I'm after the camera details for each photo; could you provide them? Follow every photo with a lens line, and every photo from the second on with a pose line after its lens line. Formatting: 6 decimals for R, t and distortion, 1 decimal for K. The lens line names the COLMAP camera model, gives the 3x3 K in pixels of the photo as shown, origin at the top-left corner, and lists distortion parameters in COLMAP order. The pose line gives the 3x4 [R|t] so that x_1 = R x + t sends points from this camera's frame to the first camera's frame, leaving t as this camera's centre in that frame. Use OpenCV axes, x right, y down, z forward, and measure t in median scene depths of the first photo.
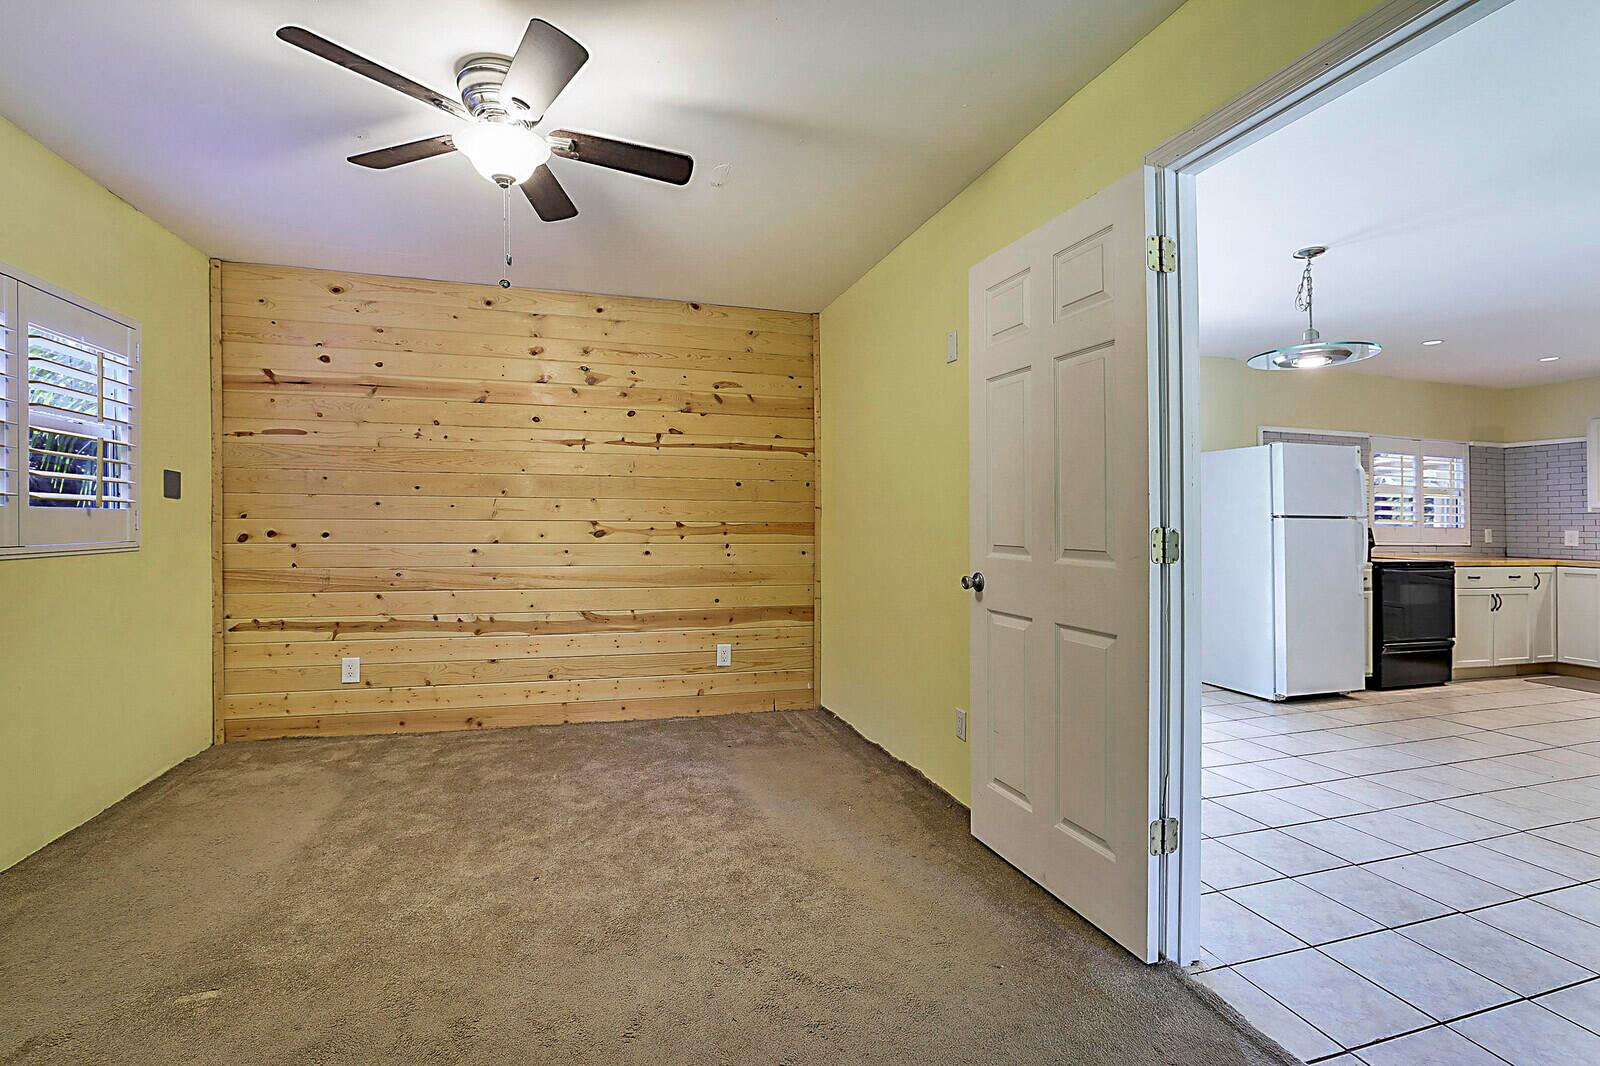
lens RADIAL K [[706.0, 0, 793.5], [0, 706.0, 512.4], [0, 0, 1]] dist [-0.045842, 0.017974]
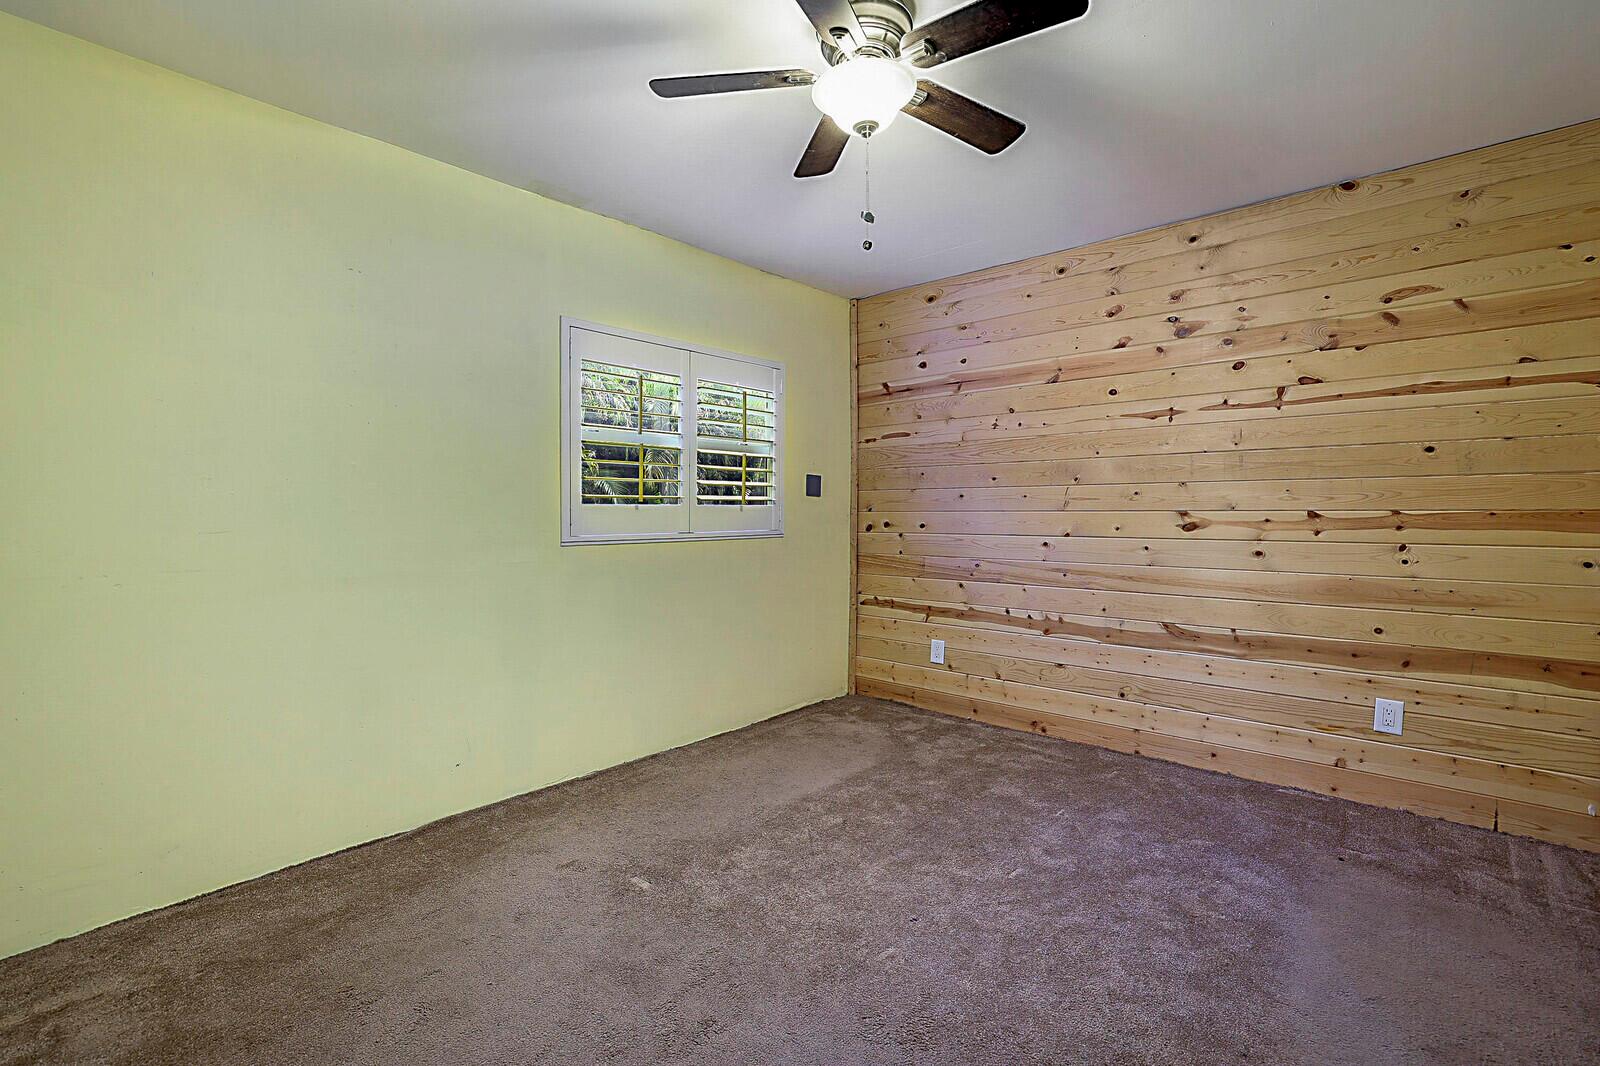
lens RADIAL K [[700.8, 0, 800.0], [0, 700.8, 533.0], [0, 0, 1]] dist [-0.044753, 0.016788]
pose [[0.531044, 0.016746, -0.847179, 0.157899], [0.019137, 0.999313, 0.031749, 0.004661], [0.847128, -0.033072, 0.530358, 0.239210]]
